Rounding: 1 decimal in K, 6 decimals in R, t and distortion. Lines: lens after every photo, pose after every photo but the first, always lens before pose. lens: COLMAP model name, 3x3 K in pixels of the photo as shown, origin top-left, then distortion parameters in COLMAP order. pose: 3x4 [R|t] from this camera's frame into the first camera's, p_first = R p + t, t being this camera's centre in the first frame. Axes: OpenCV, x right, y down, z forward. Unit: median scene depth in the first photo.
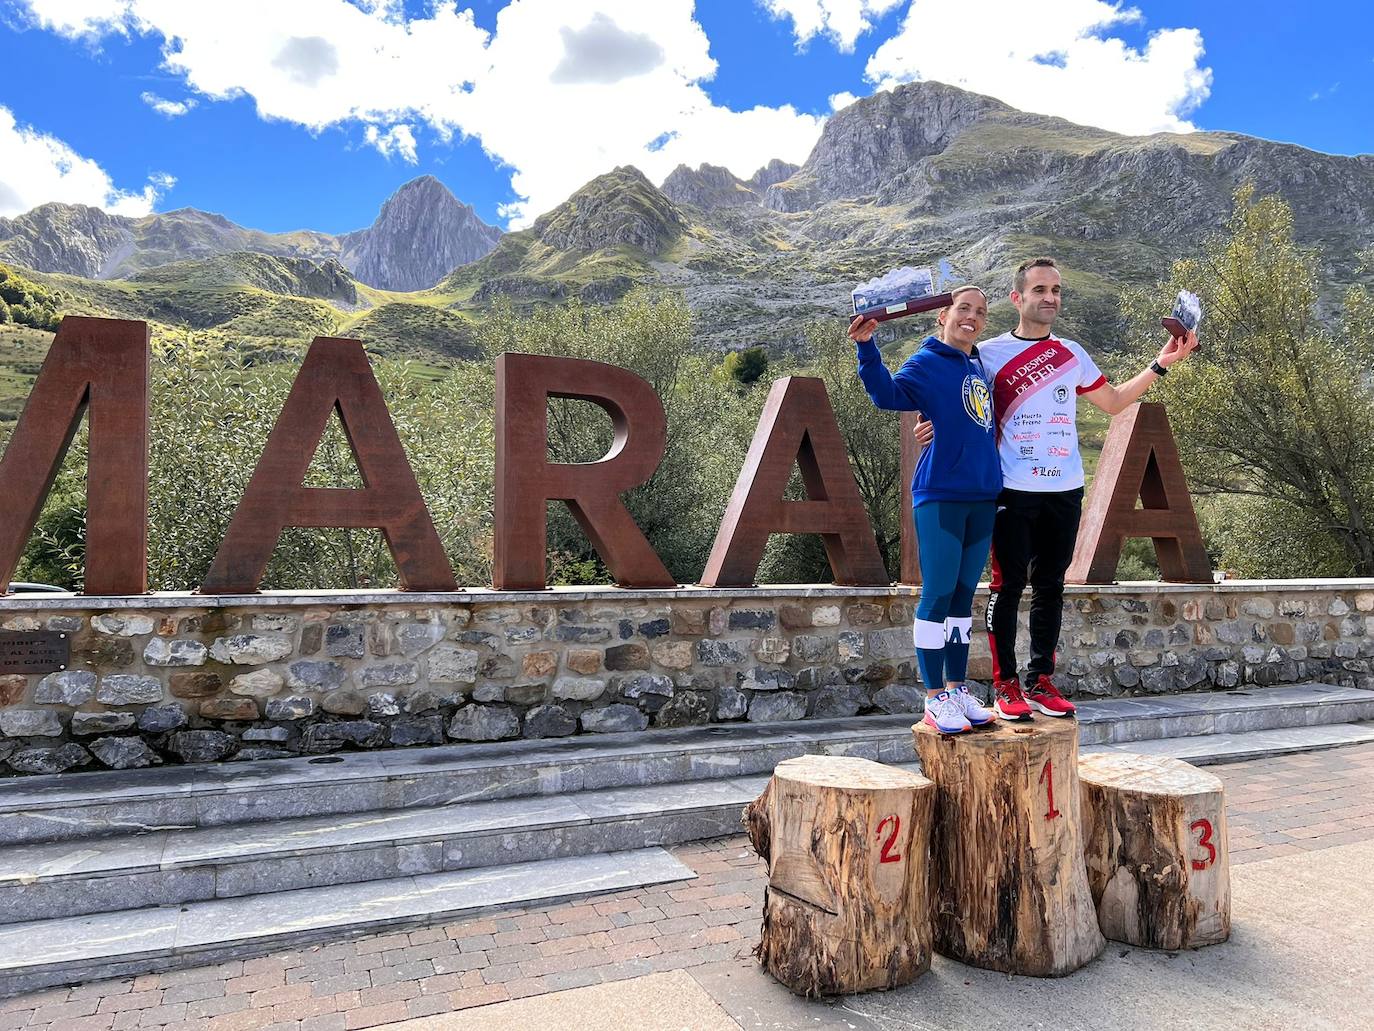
lens RADIAL K [[1043.3, 0, 687.0], [0, 1043.3, 515.5], [0, 0, 1]] dist [-0.014419, 0.004497]
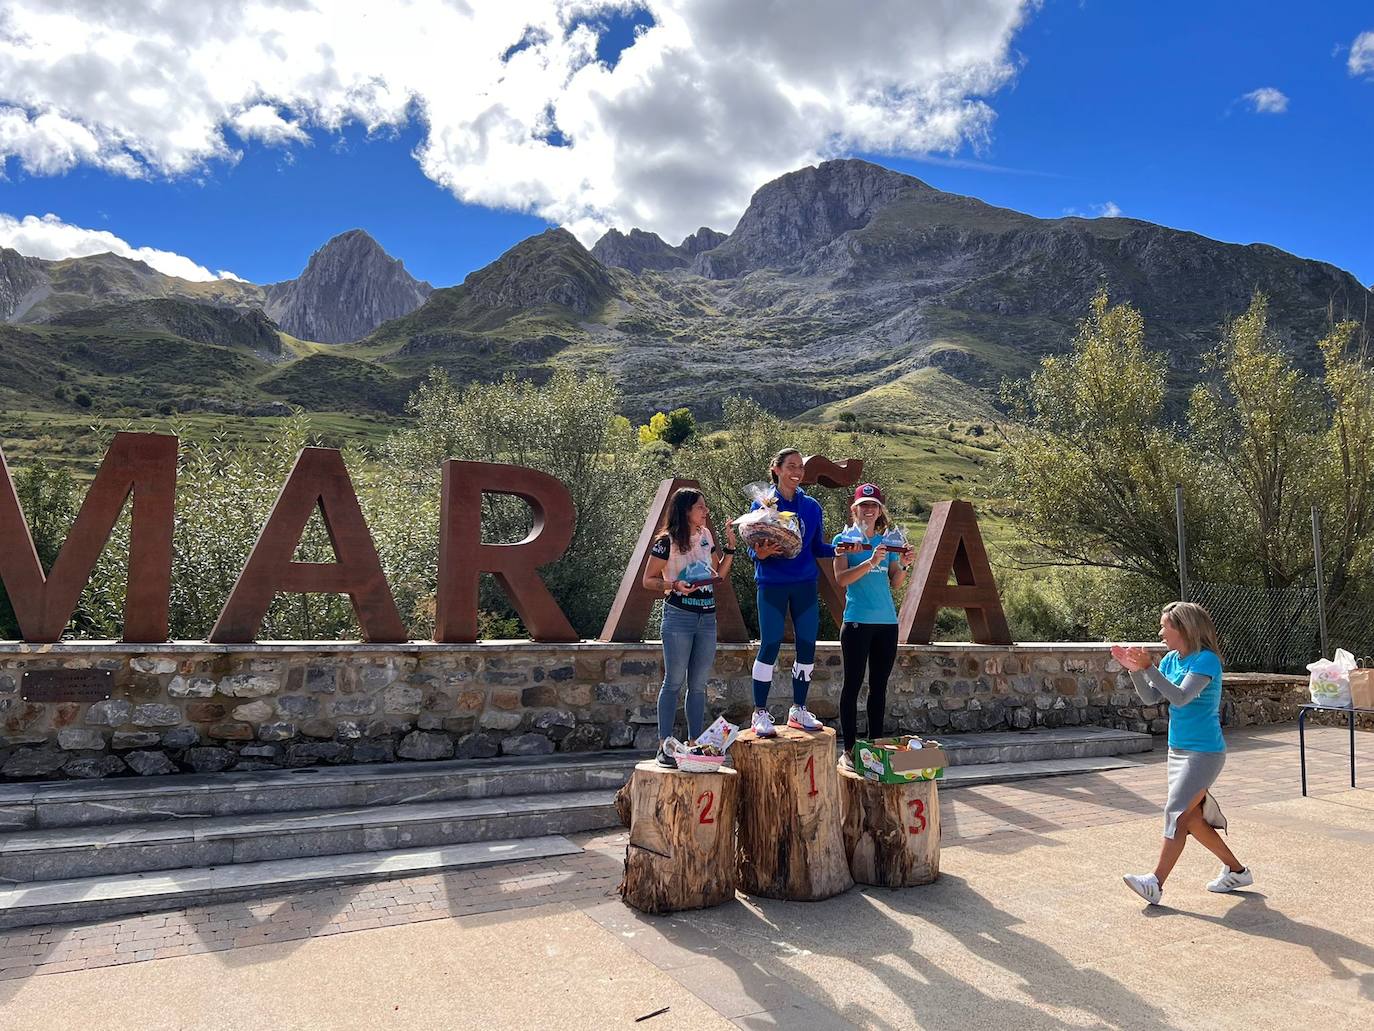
lens RADIAL K [[1033.6, 0, 687.0], [0, 1033.6, 515.5], [0, 0, 1]] dist [0.032081, -0.064242]
pose [[0.997190, 0.020362, 0.072089, 0.031696], [-0.016253, 0.998235, -0.057127, -0.019122], [-0.073125, 0.055795, 0.995761, -0.341756]]
